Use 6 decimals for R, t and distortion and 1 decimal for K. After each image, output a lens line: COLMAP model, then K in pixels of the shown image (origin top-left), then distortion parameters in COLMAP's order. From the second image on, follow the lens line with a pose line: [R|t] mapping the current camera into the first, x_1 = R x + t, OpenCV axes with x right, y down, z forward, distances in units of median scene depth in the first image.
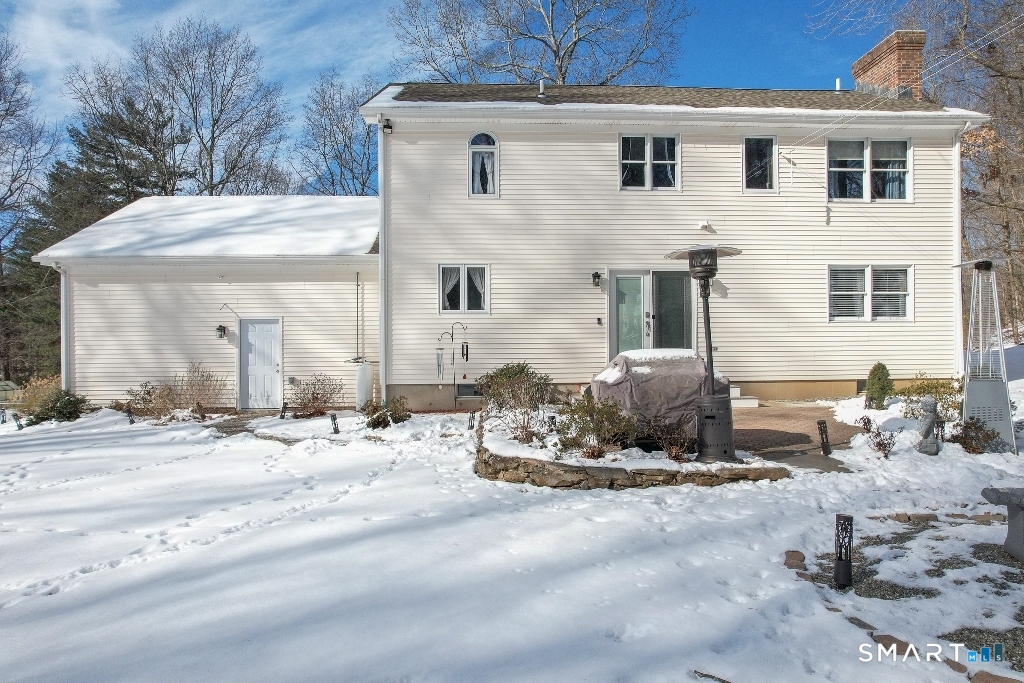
lens RADIAL K [[652.8, 0, 512.0], [0, 652.8, 341.5], [0, 0, 1]] dist [-0.067628, 0.070298]
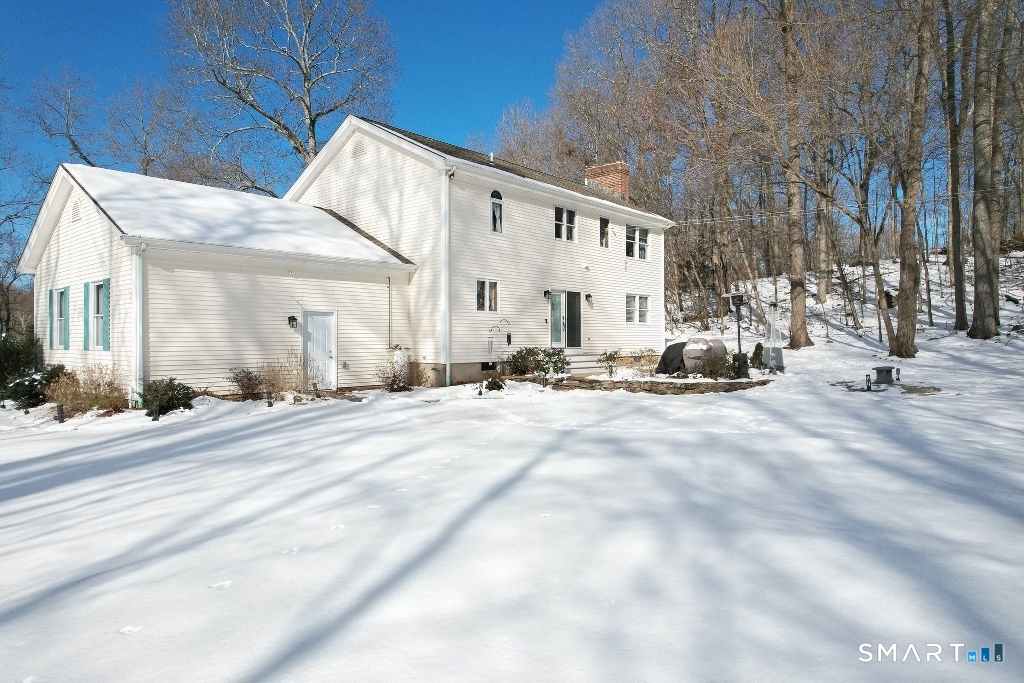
lens RADIAL K [[652.8, 0, 512.0], [0, 652.8, 341.5], [0, 0, 1]] dist [-0.067628, 0.070298]
pose [[0.692821, 0.000980, 0.721109, -1.056719], [-0.007729, 0.999952, 0.006068, 0.009594], [-0.721068, -0.009778, 0.692795, -0.041640]]
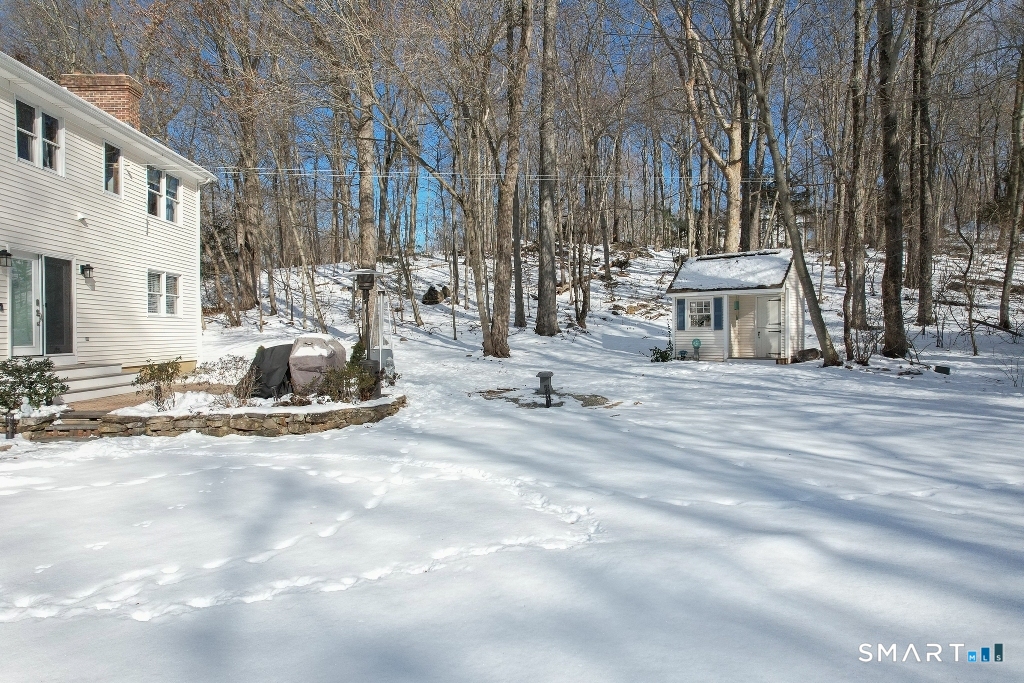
lens RADIAL K [[652.8, 0, 512.0], [0, 652.8, 341.5], [0, 0, 1]] dist [-0.067628, 0.070298]
pose [[0.003913, -0.007921, 0.999961, -0.703232], [-0.003554, 0.999962, 0.007934, 0.004881], [-0.999986, -0.003584, 0.003885, 0.317909]]
